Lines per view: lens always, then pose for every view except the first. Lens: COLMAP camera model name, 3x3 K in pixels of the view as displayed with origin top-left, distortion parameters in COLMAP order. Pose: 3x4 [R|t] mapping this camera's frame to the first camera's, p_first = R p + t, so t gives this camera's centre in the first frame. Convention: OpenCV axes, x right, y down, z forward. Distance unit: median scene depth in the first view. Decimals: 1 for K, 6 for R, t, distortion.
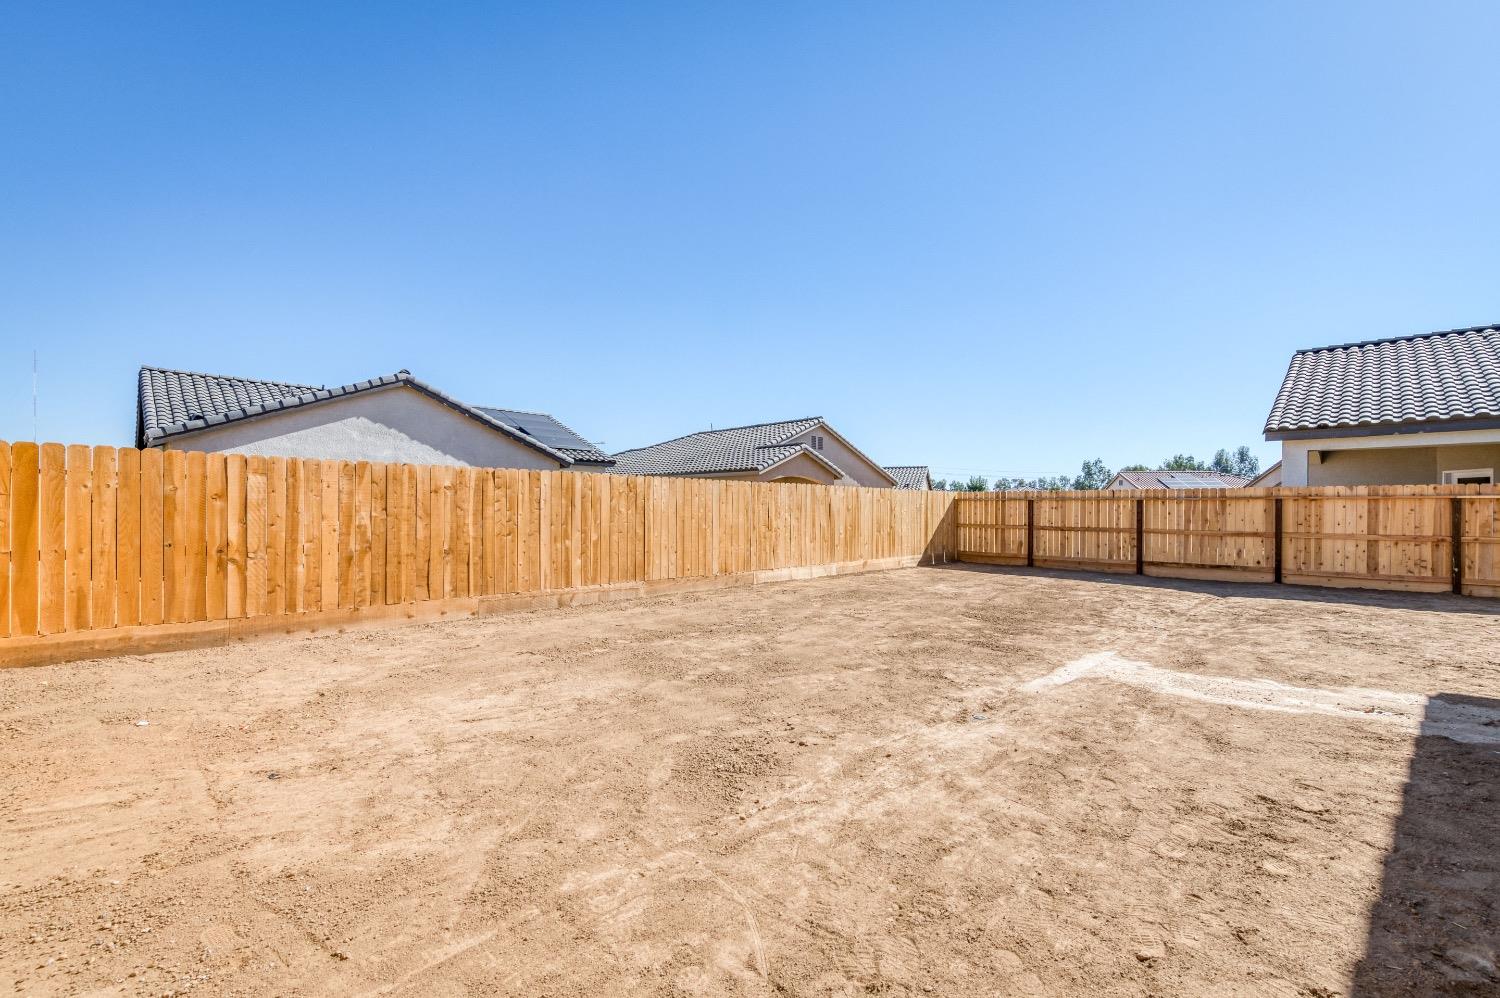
lens RADIAL K [[627.1, 0, 782.2], [0, 627.1, 510.1], [0, 0, 1]] dist [0.002325, -0.000339]
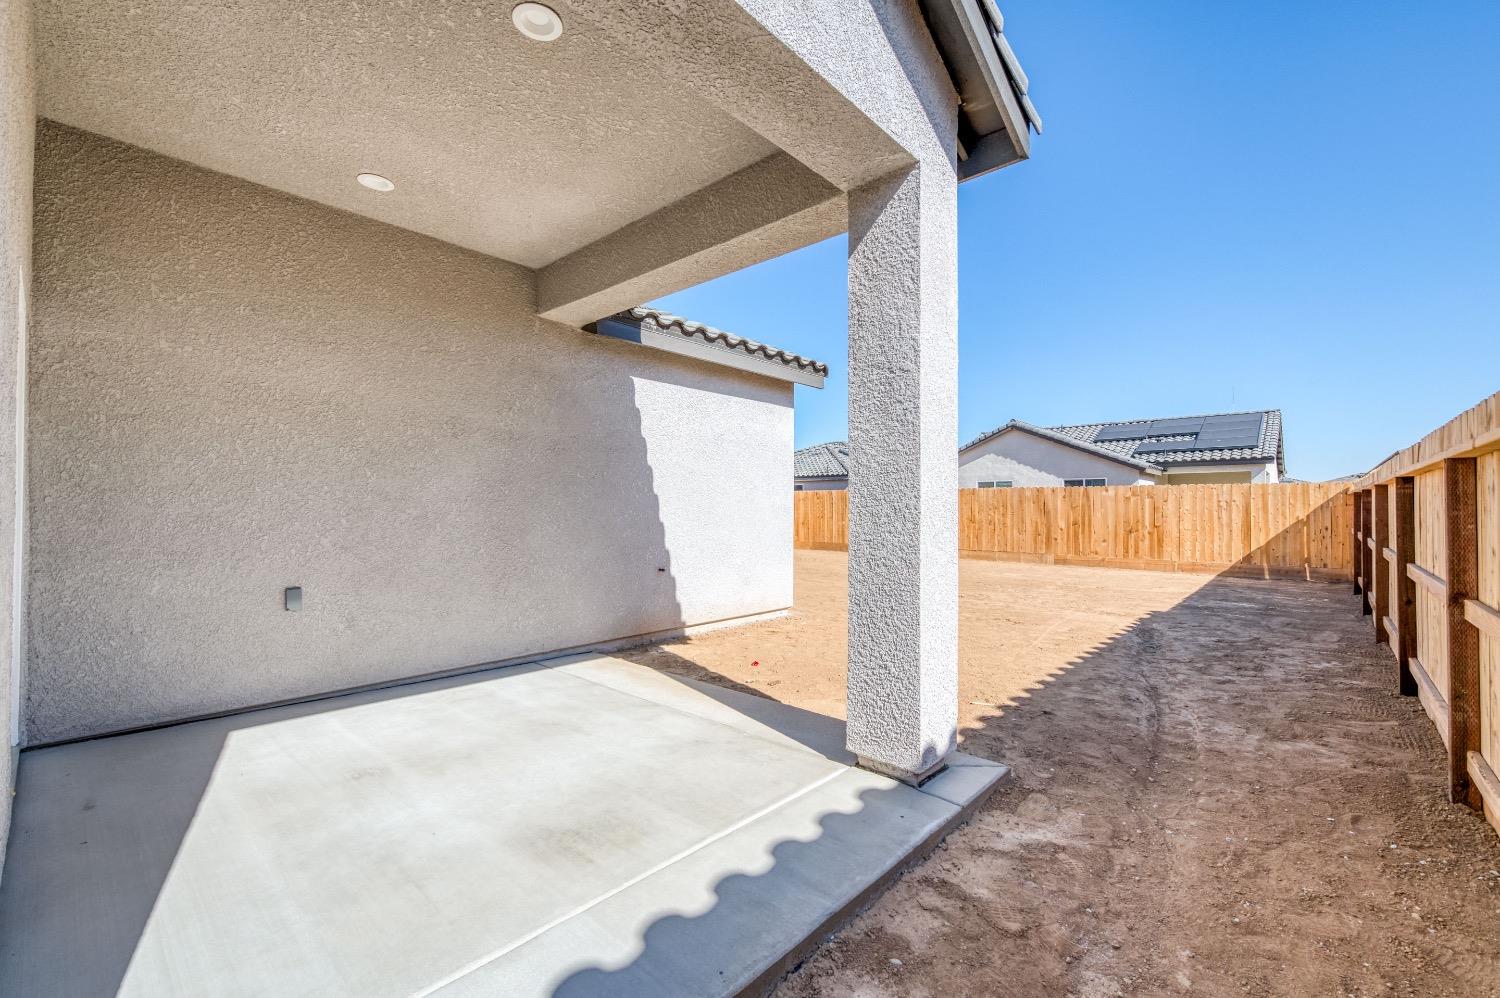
lens RADIAL K [[622.1, 0, 750.0], [0, 622.1, 499.0], [0, 0, 1]] dist [0.000006, -0.000851]
pose [[0.005734, -0.015364, -0.999866, 1.268759], [-0.005810, 0.999865, -0.015397, 0.005701], [0.999967, 0.005898, 0.005644, 0.448041]]
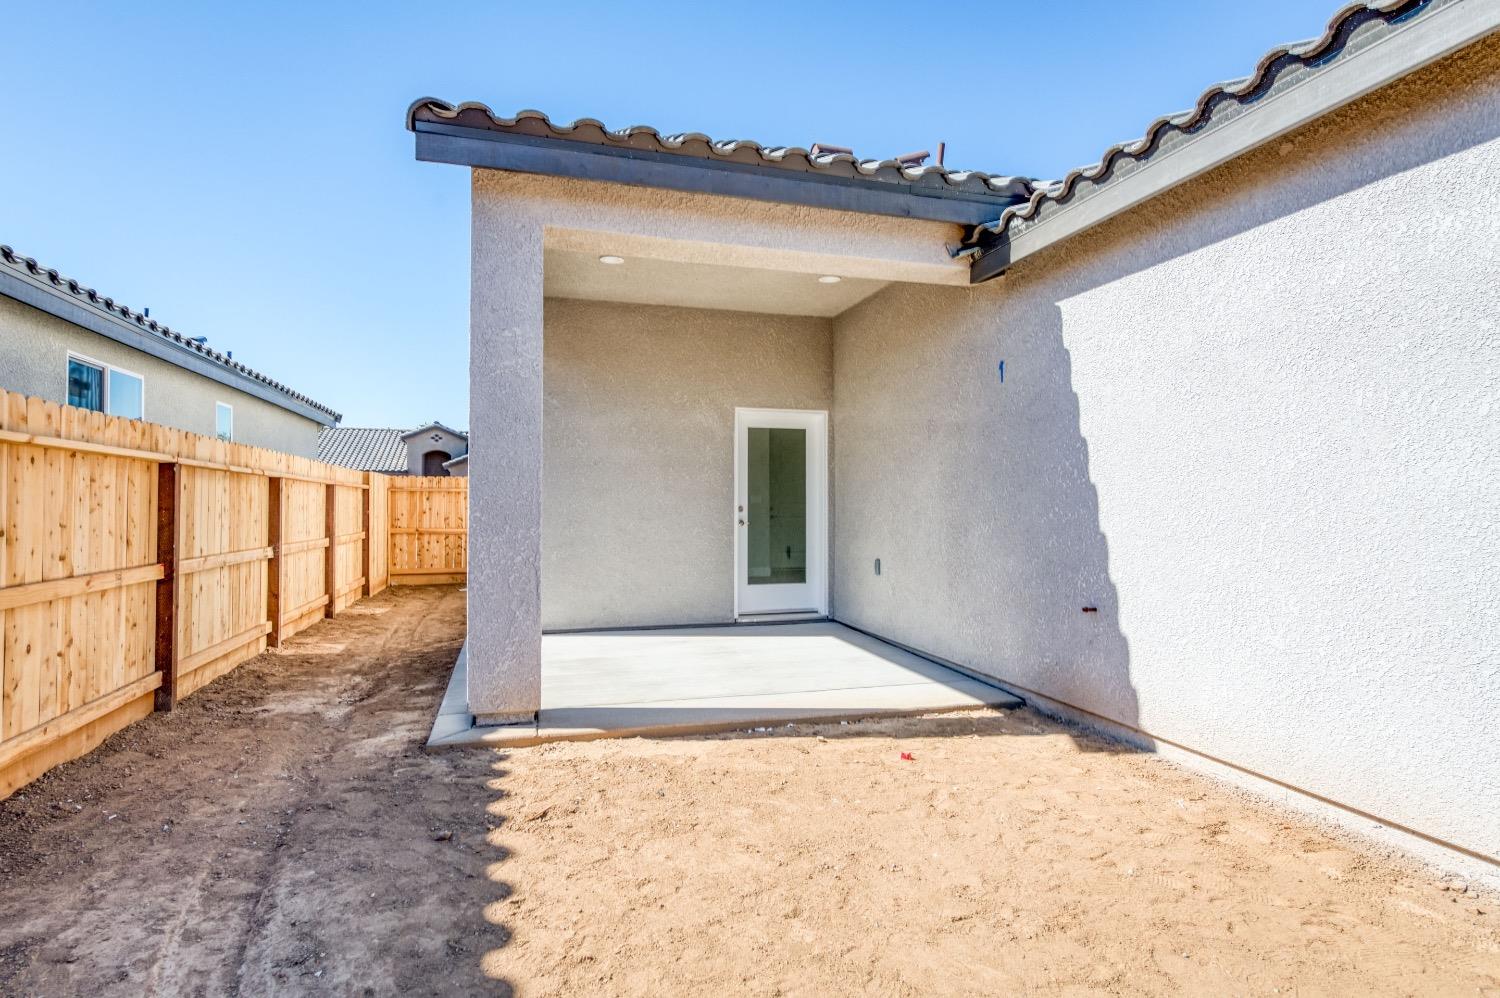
lens RADIAL K [[822.2, 0, 723.8], [0, 822.2, 476.7], [0, 0, 1]] dist [0.057464, 0.000081]
pose [[-0.836349, 0.009607, 0.548113, 0.697641], [-0.007160, 0.999570, -0.028445, 0.004237], [-0.548151, -0.027715, -0.835920, 0.796597]]
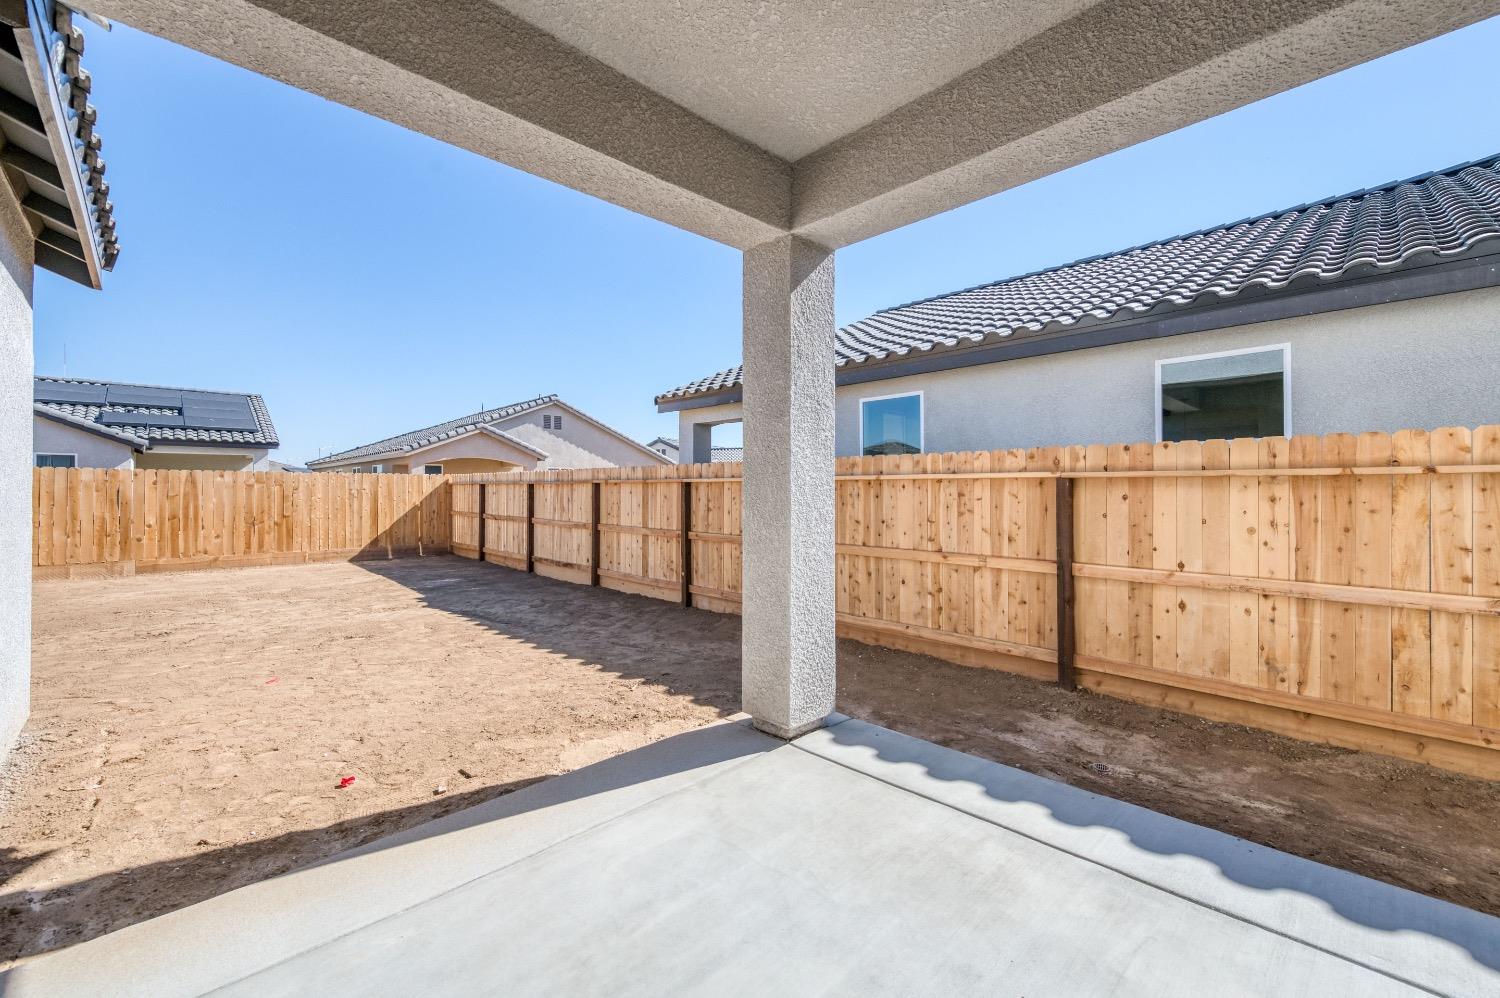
lens RADIAL K [[617.1, 0, 769.0], [0, 617.1, 489.6], [0, 0, 1]] dist [0.001091, -0.000161]
pose [[0.999054, -0.002927, -0.043390, 1.015045], [0.002826, 0.999993, -0.002387, -0.006162], [0.043397, 0.002262, 0.999055, 0.203387]]
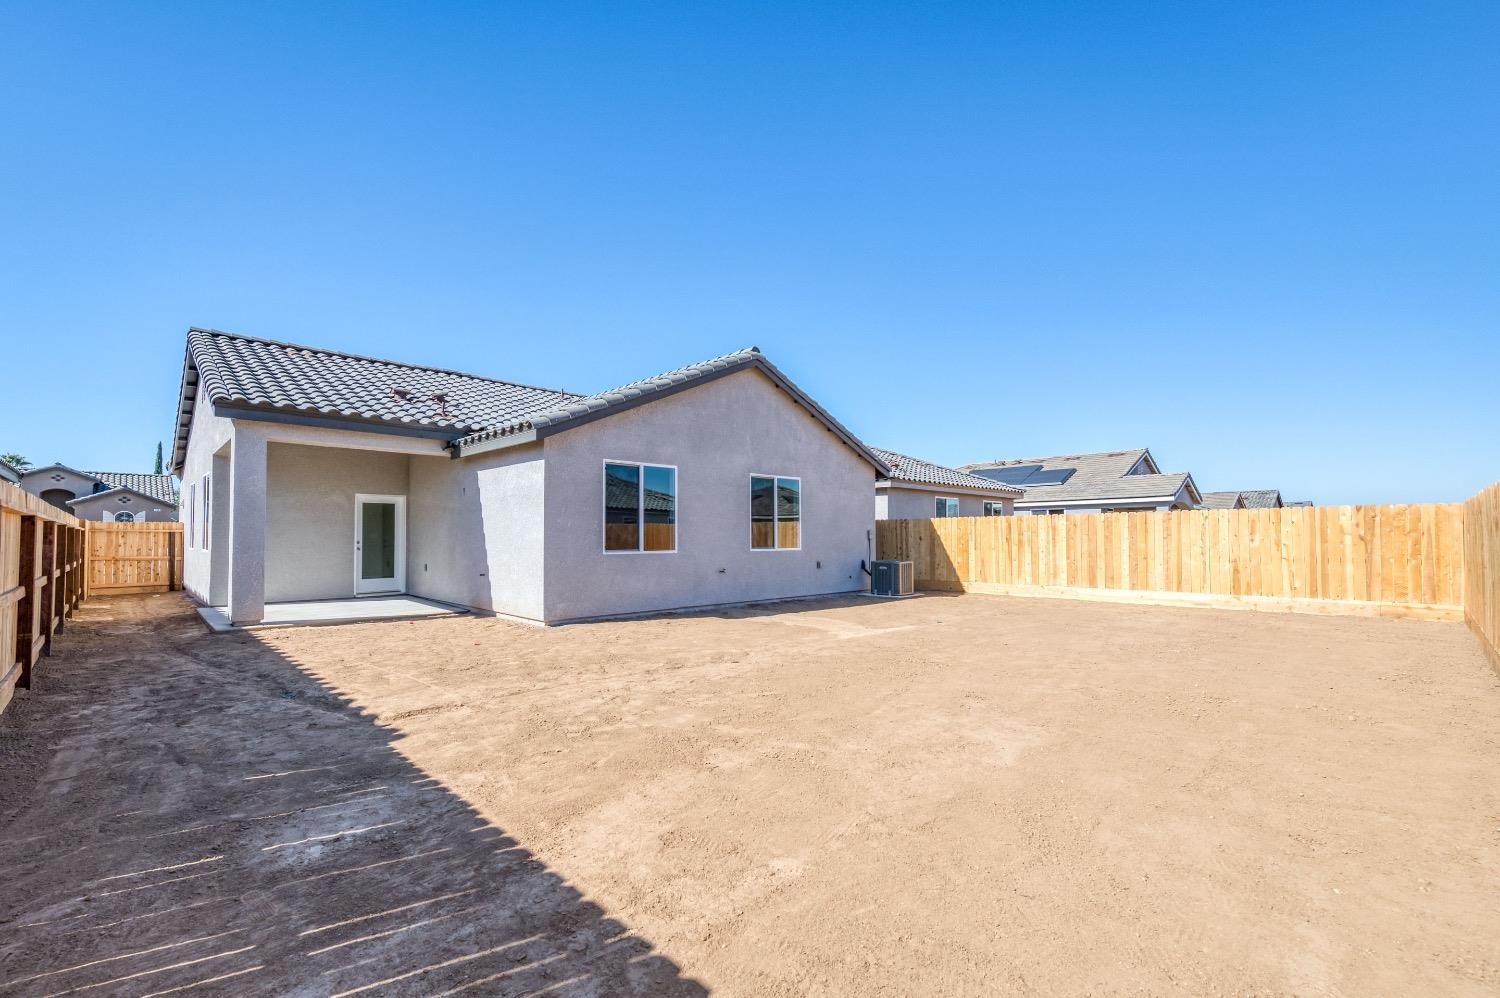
lens RADIAL K [[636.6, 0, 706.5], [0, 636.6, 518.8], [0, 0, 1]] dist [0.000266, -0.000131]
pose [[-0.996516, -0.003247, 0.083335, 0.369545], [-0.005370, 0.999667, -0.025254, -0.004608], [-0.083225, -0.025614, -0.996202, 1.263131]]
